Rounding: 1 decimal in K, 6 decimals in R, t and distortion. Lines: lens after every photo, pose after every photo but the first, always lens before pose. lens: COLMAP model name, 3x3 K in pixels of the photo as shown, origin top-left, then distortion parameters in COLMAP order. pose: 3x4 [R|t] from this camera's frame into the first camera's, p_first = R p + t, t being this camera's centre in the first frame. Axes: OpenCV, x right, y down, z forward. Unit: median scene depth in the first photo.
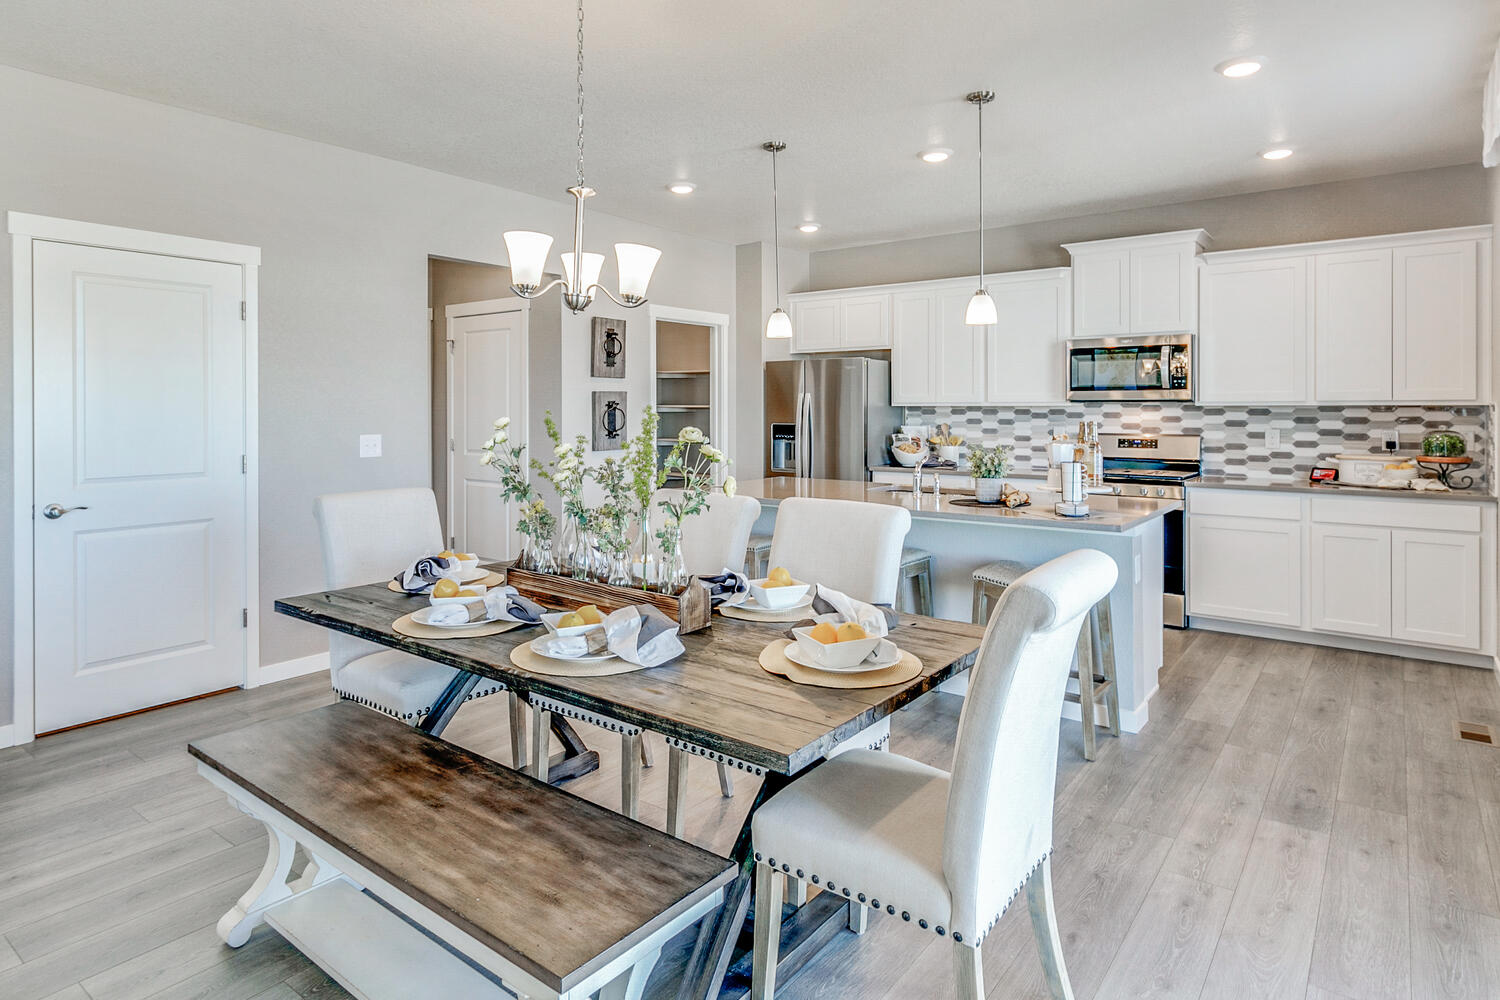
lens RADIAL K [[853.5, 0, 688.2], [0, 853.5, 410.6], [0, 0, 1]] dist [-0.001392, 0.000087]
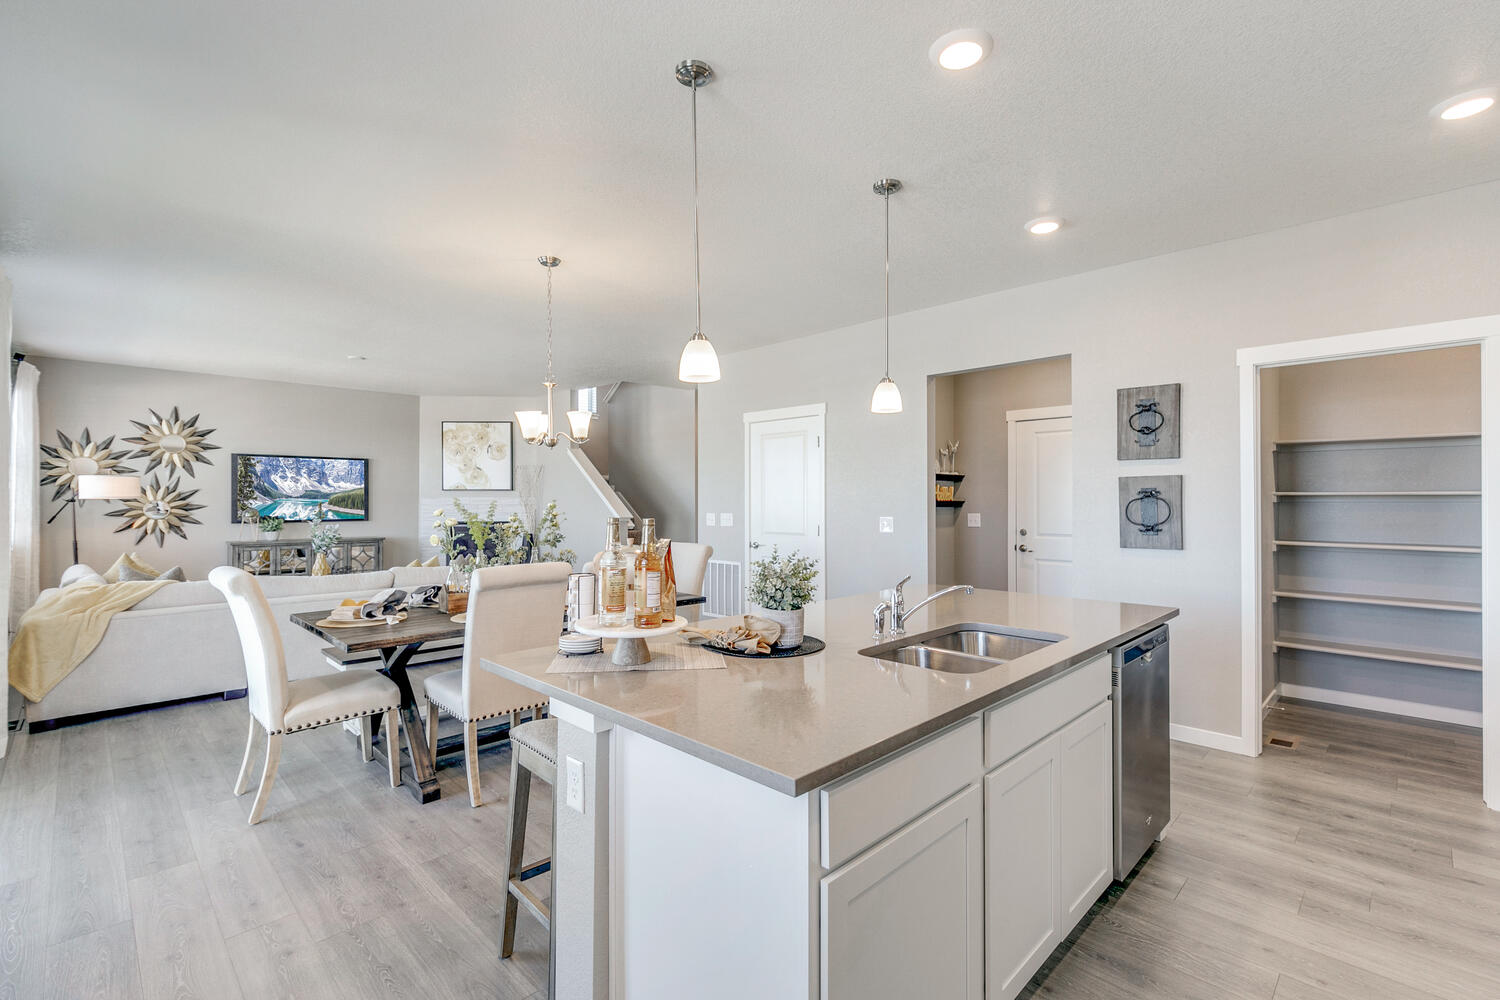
lens RADIAL K [[662.1, 0, 773.2], [0, 662.1, 497.5], [0, 0, 1]] dist [-0.003768, -0.000430]
pose [[-0.086233, -0.002966, -0.996271, 0.612583], [0.001247, 0.999994, -0.003085, -0.000781], [0.996274, -0.001508, -0.086229, 0.761363]]
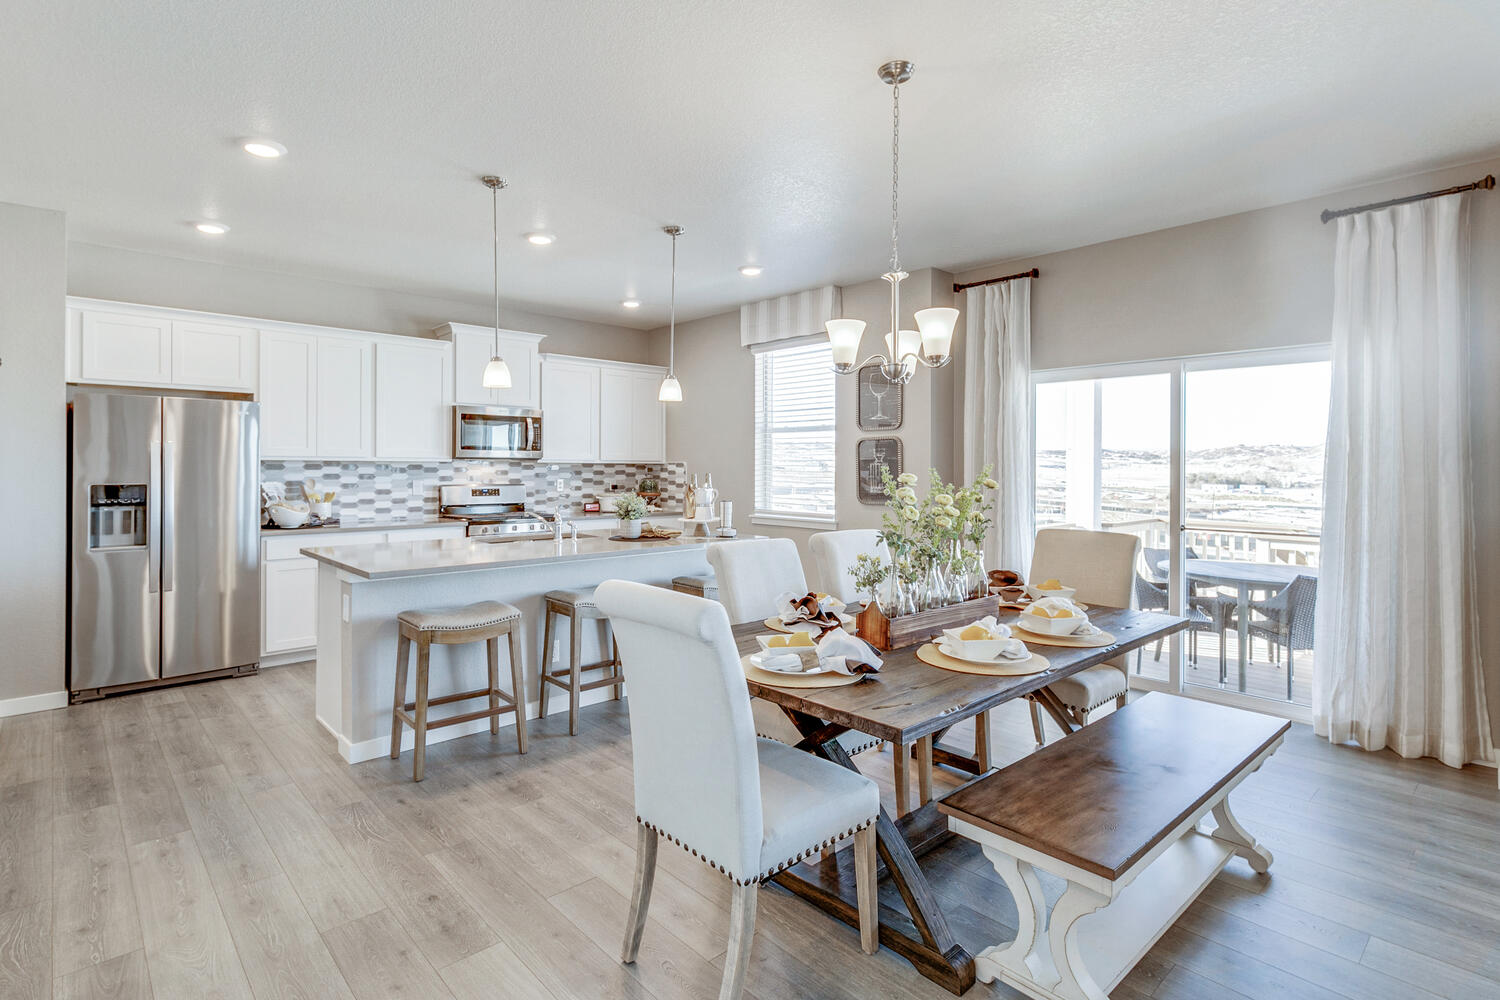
lens RADIAL K [[745.3, 0, 740.0], [0, 745.3, 466.8], [0, 0, 1]] dist [-0.000786, -0.001098]
pose [[0.137934, 0.000520, 0.990441, -0.536041], [-0.003511, 0.999994, -0.000036, -0.000249], [-0.990435, -0.003473, 0.137935, 0.501513]]
